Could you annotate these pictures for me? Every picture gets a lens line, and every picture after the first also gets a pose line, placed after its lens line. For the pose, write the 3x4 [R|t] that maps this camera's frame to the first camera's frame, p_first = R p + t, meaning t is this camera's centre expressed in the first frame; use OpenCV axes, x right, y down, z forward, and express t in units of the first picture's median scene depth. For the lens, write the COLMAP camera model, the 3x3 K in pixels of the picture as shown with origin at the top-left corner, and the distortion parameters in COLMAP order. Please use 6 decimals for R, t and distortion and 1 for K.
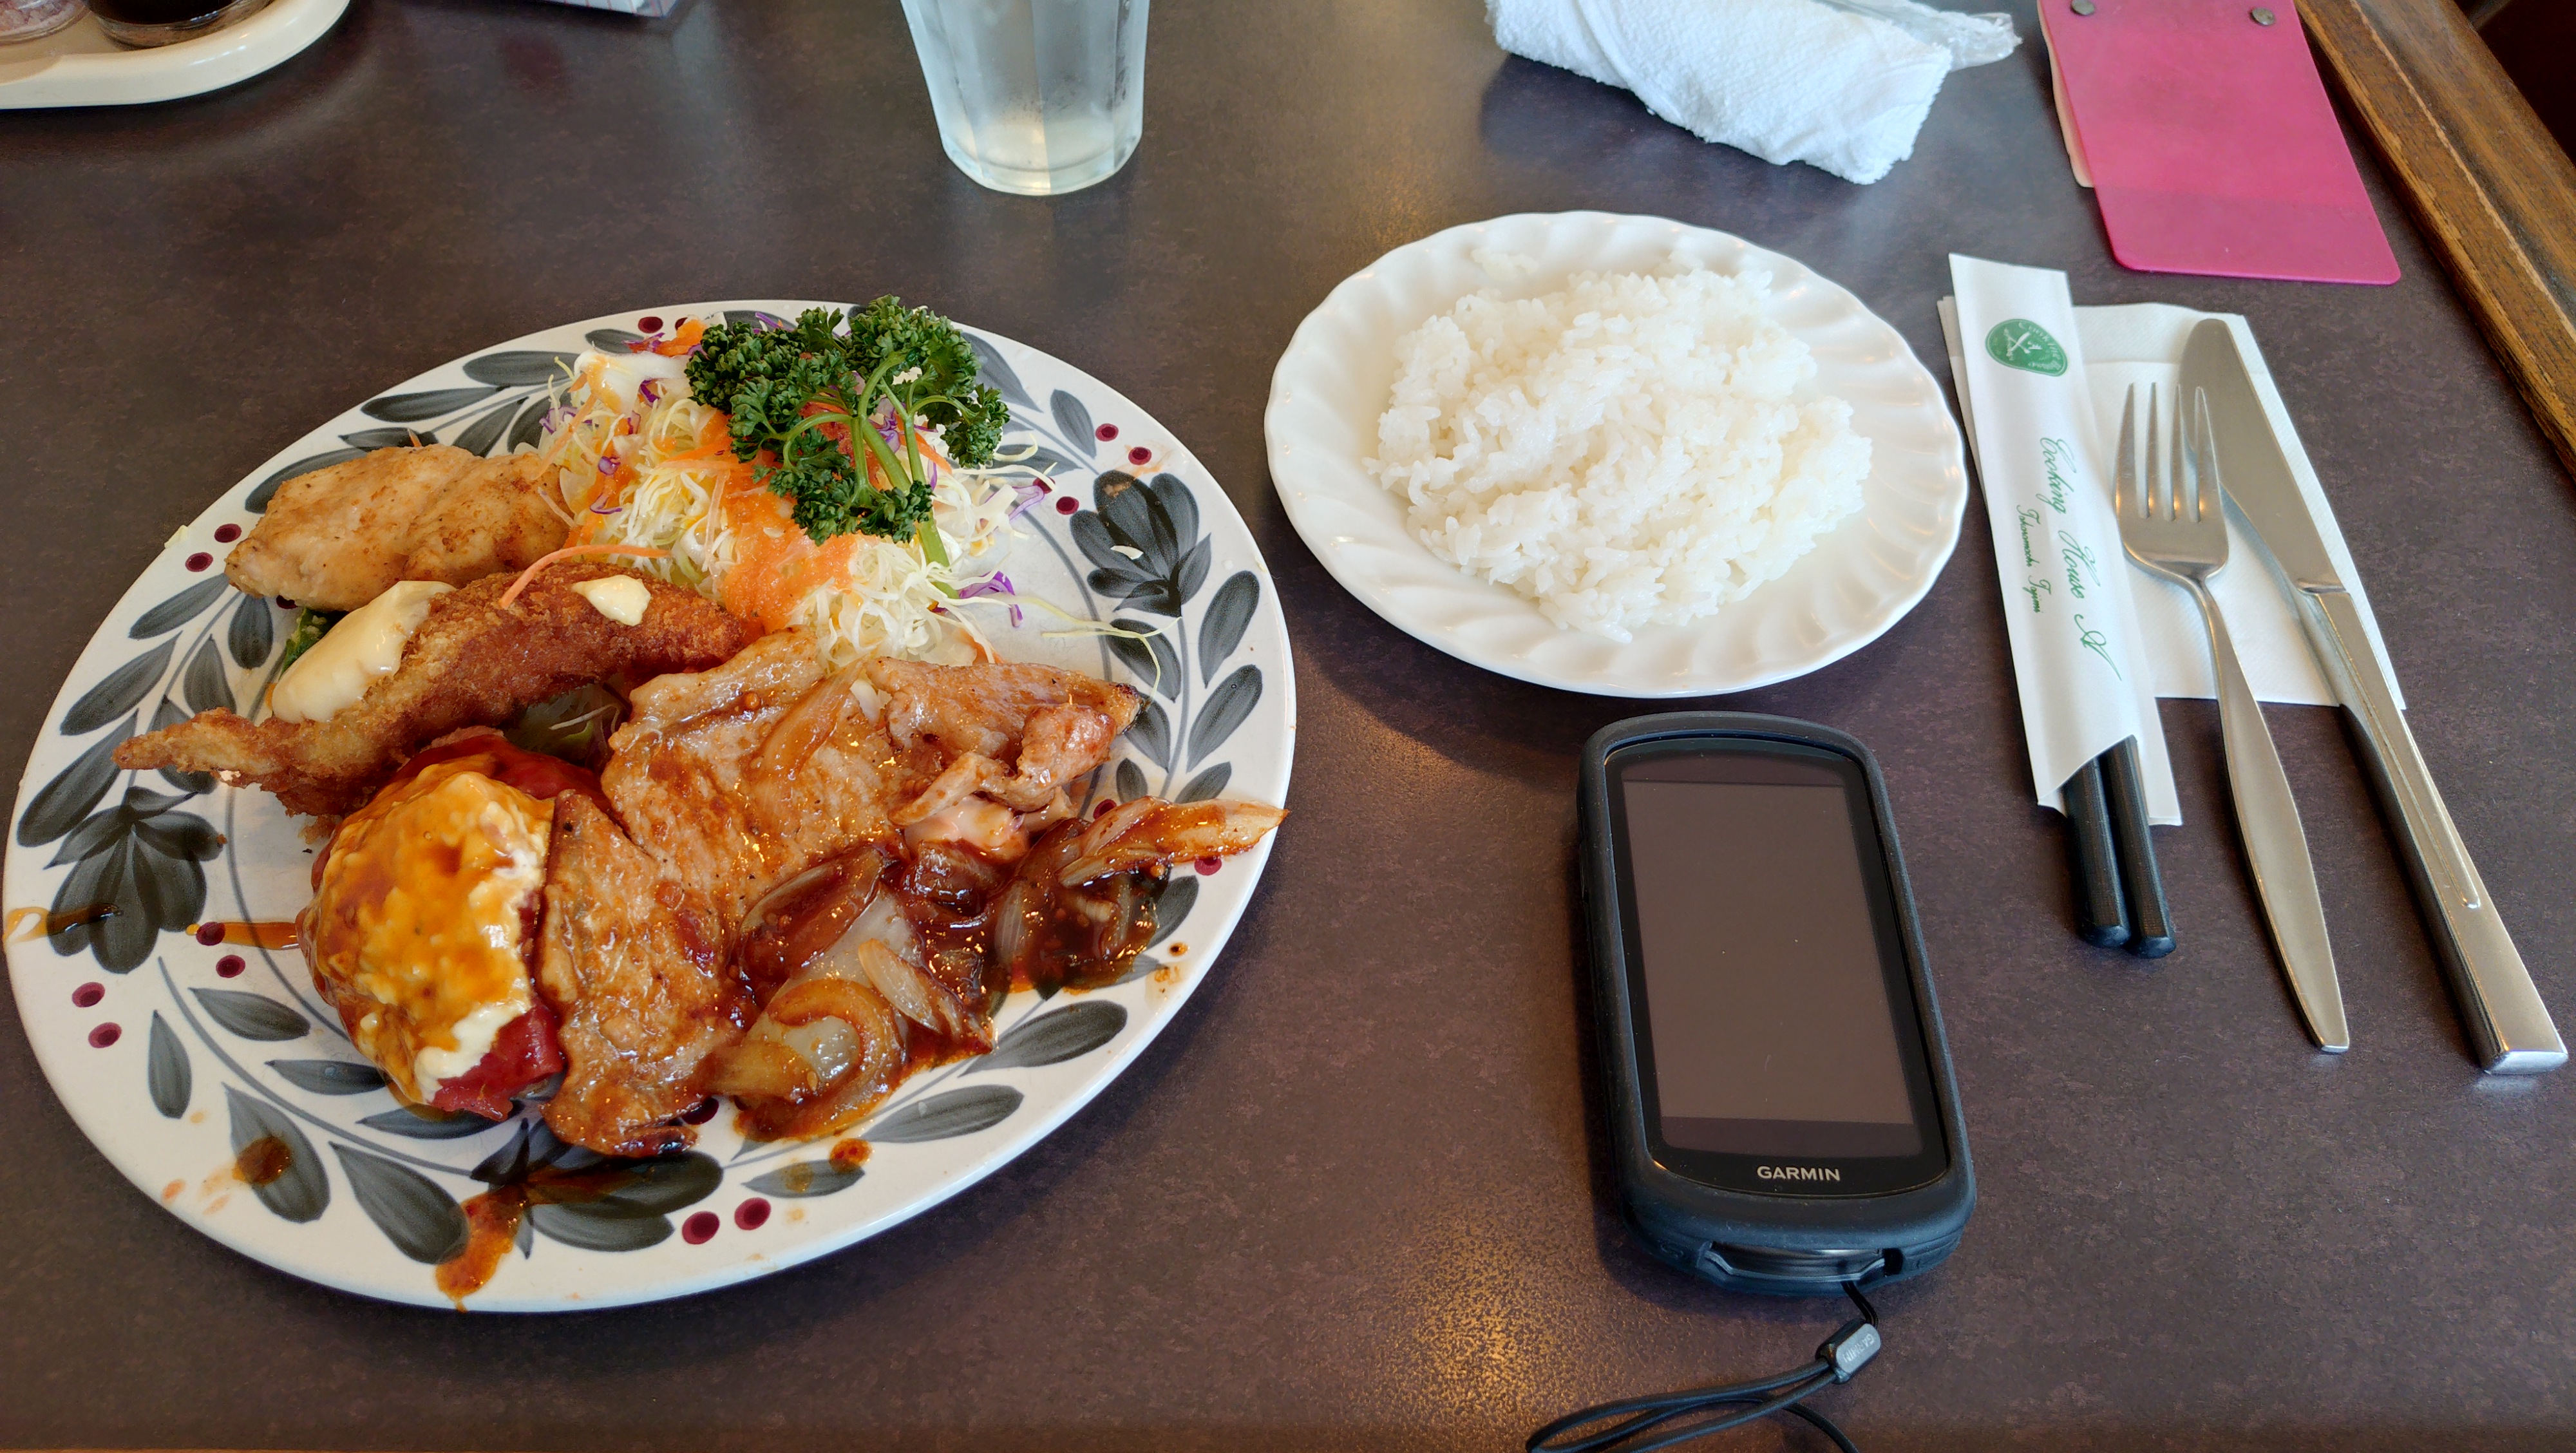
lens RADIAL K [[1729.0, 0, 1288.0], [0, 1729.0, 726.5], [0, 0, 1]] dist [0.068245, -0.068551]
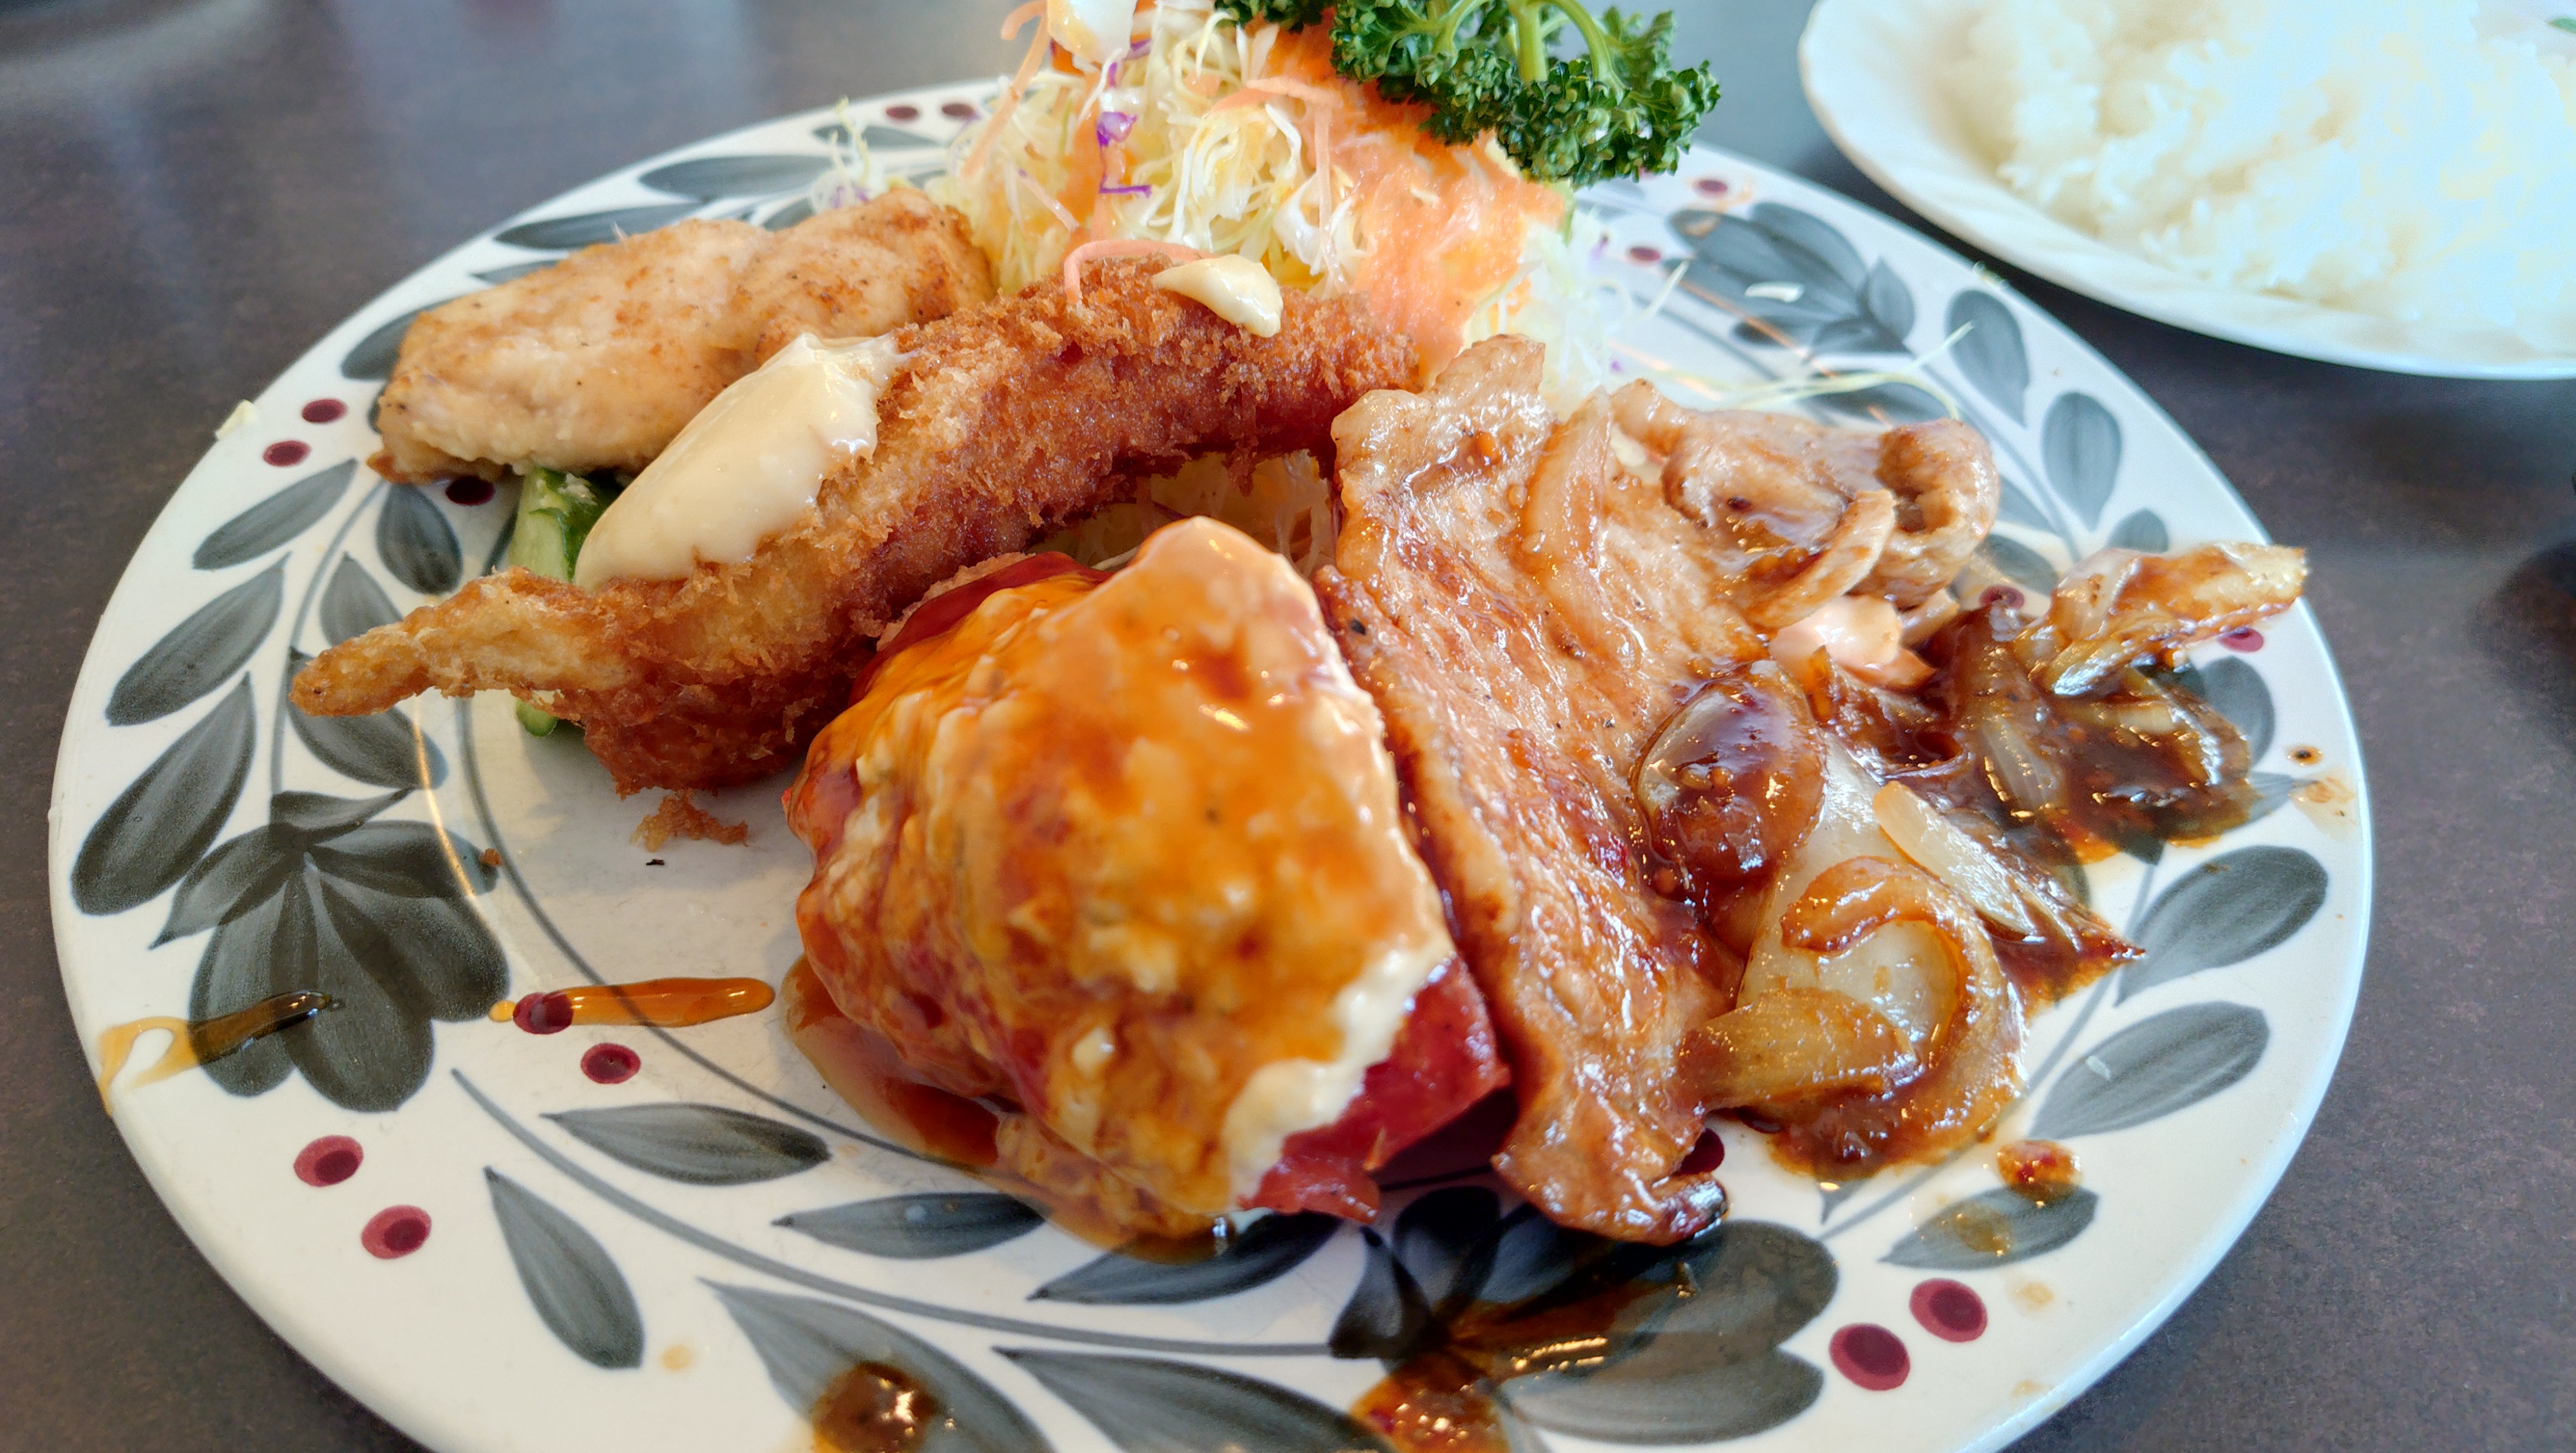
lens RADIAL K [[1755.1, 0, 1288.0], [0, 1755.1, 726.5], [0, 0, 1]] dist [0.082060, -0.139436]
pose [[0.972415, -0.137670, 0.188299, -0.498435], [0.164452, 0.977122, -0.134865, 0.142314], [-0.165424, 0.162111, 0.972808, 0.475199]]
